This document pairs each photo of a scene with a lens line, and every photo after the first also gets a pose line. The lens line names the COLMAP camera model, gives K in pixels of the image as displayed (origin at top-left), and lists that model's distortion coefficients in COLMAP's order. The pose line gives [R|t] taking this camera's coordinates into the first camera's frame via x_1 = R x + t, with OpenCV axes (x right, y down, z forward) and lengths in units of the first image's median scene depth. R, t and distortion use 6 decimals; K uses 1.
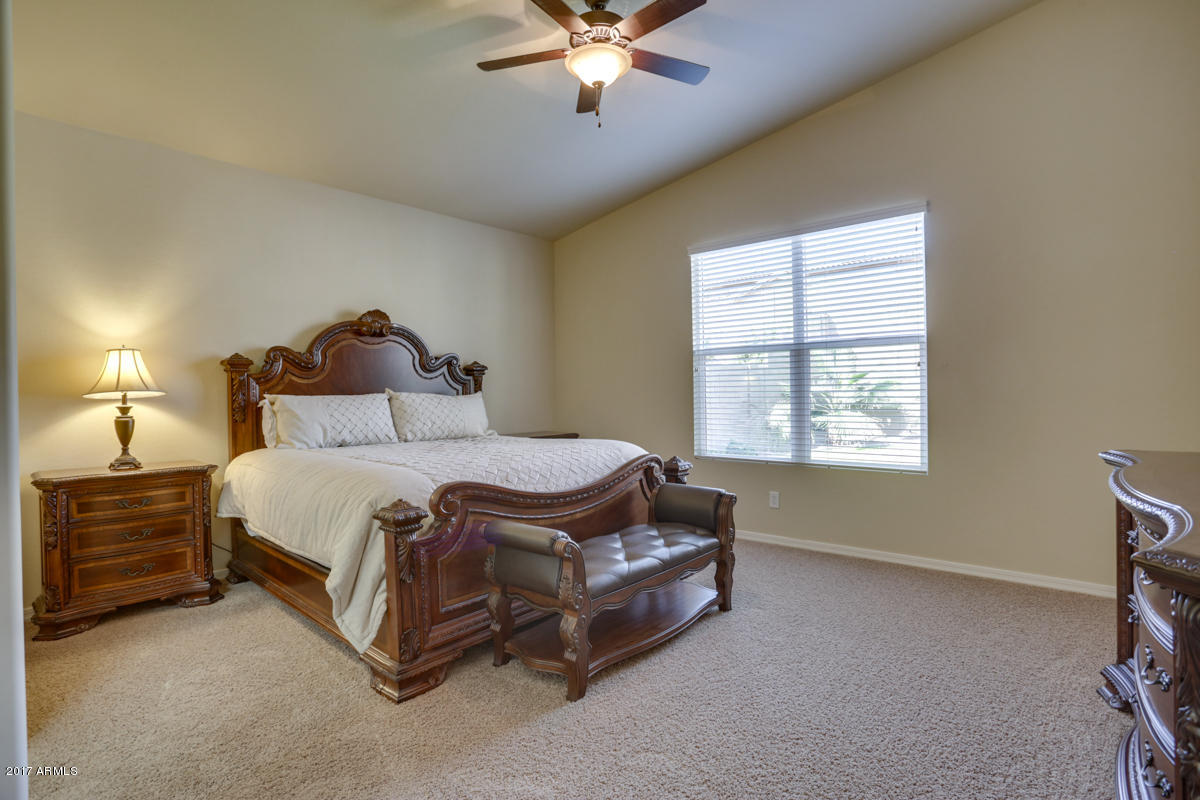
lens RADIAL K [[612.0, 0, 602.8], [0, 612.0, 398.6], [0, 0, 1]] dist [-0.030220, 0.019914]
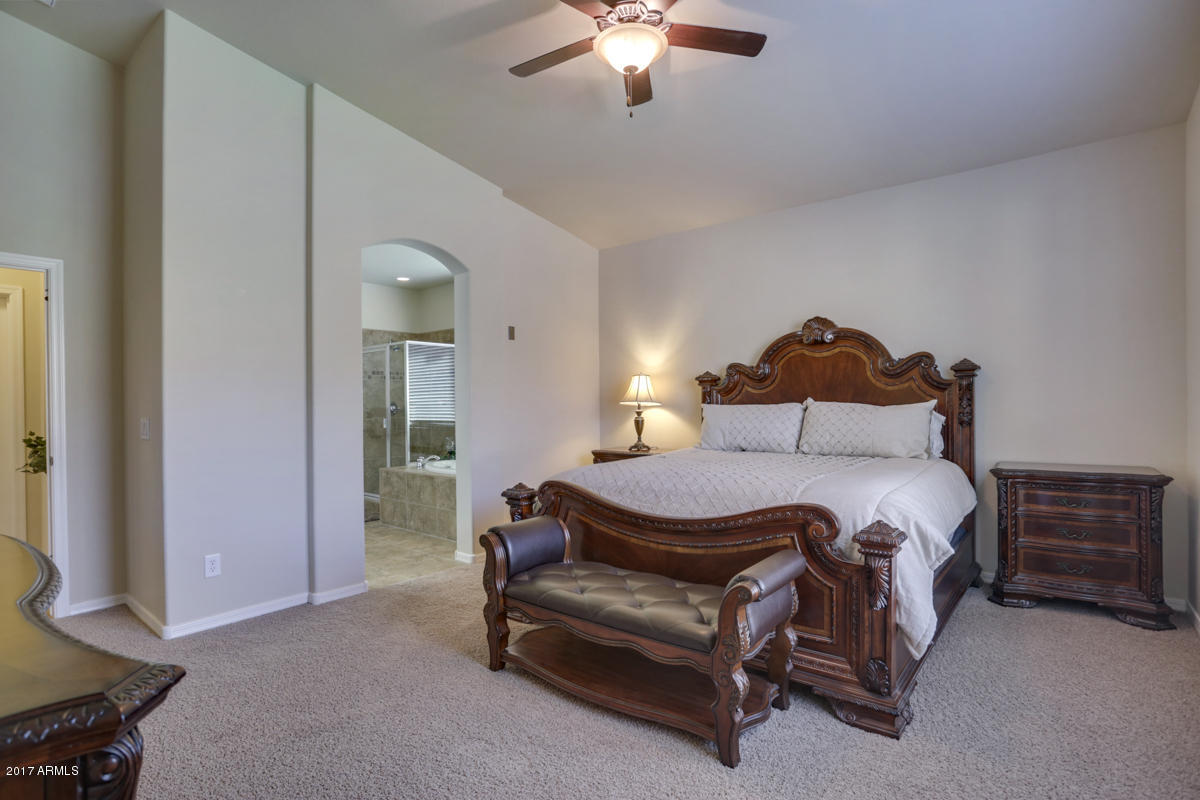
lens RADIAL K [[573.1, 0, 597.2], [0, 573.1, 401.0], [0, 0, 1]] dist [-0.041724, -0.000301]
pose [[0.020358, 0.003780, -0.999786, 0.603904], [0.001120, 0.999992, 0.003803, -0.016804], [0.999792, -0.001197, 0.020353, 0.700428]]
